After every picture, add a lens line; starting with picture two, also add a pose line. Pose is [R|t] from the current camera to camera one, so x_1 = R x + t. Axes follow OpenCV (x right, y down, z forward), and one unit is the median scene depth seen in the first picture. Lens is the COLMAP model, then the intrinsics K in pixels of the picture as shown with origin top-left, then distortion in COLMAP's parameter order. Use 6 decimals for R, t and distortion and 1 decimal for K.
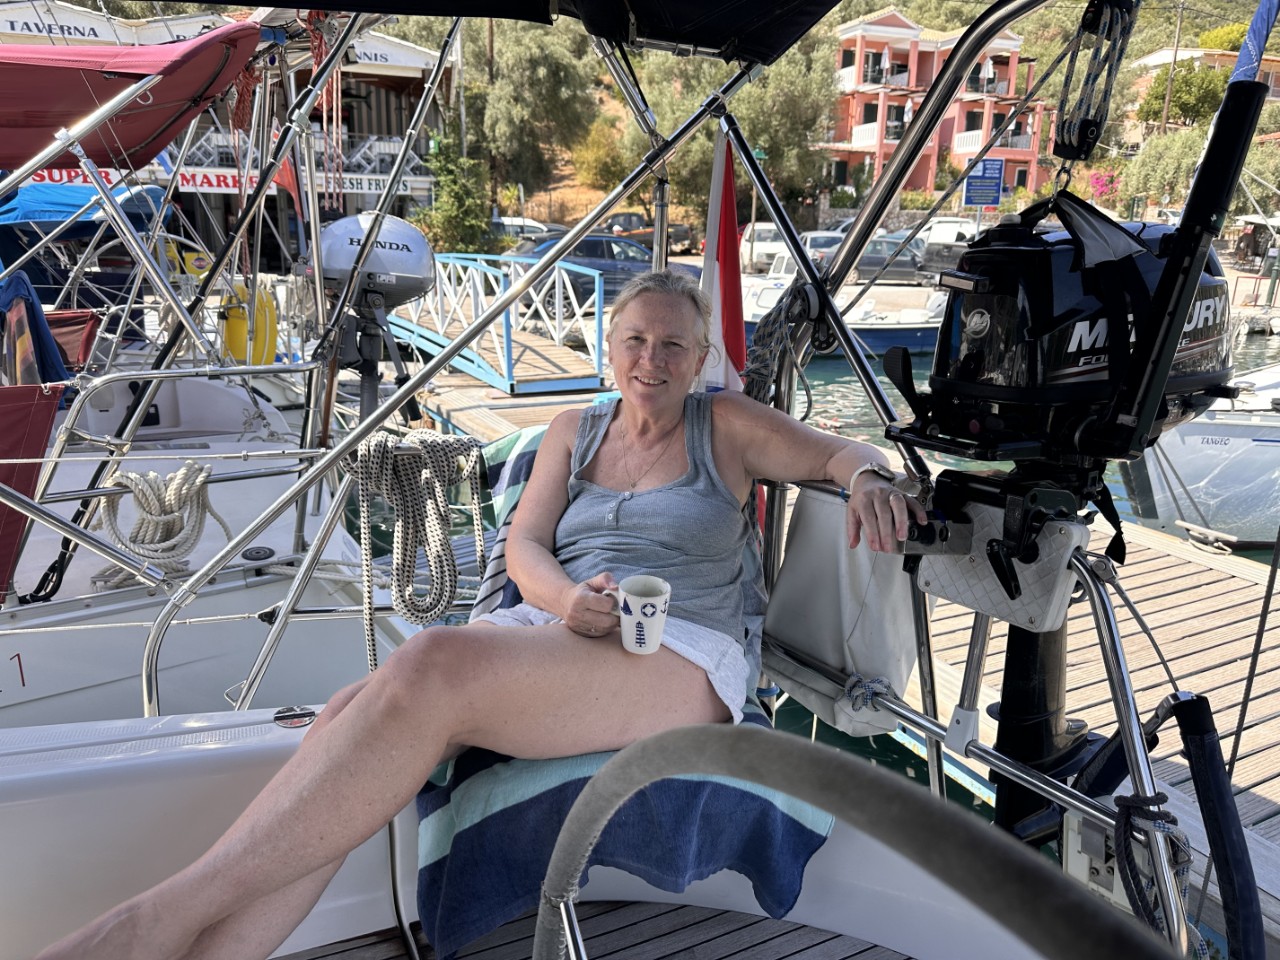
lens RADIAL K [[918.3, 0, 636.2], [0, 918.3, 481.0], [0, 0, 1]] dist [-0.000936, 0.000663]
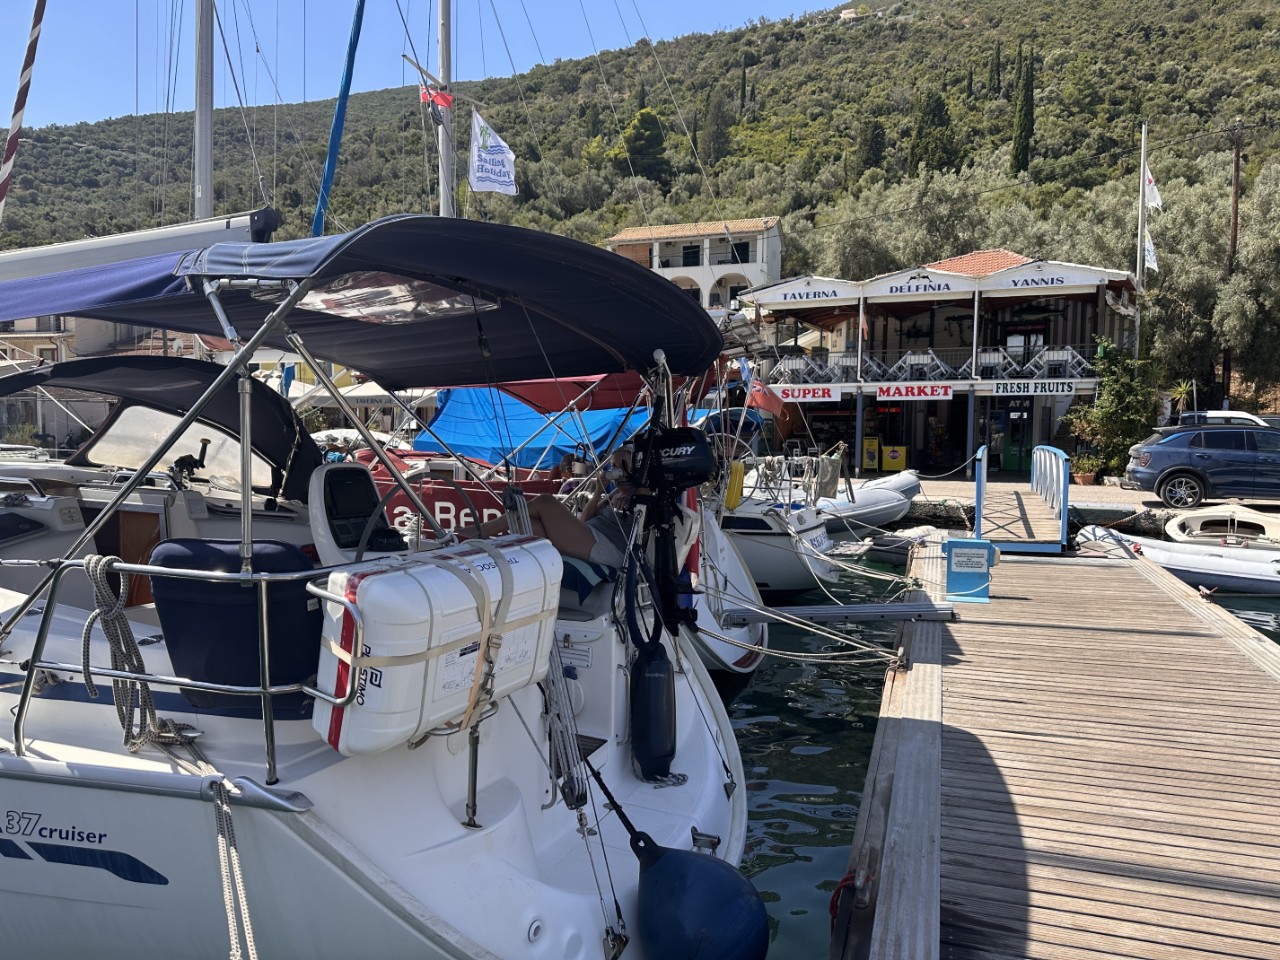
lens RADIAL K [[918.3, 0, 639.5], [0, 918.3, 478.2], [0, 0, 1]] dist [-0.000936, 0.000663]
pose [[0.712780, 0.020605, -0.701085, 0.157544], [-0.169025, 0.975156, -0.143184, 0.031787], [0.680717, 0.220560, 0.698554, -0.102105]]
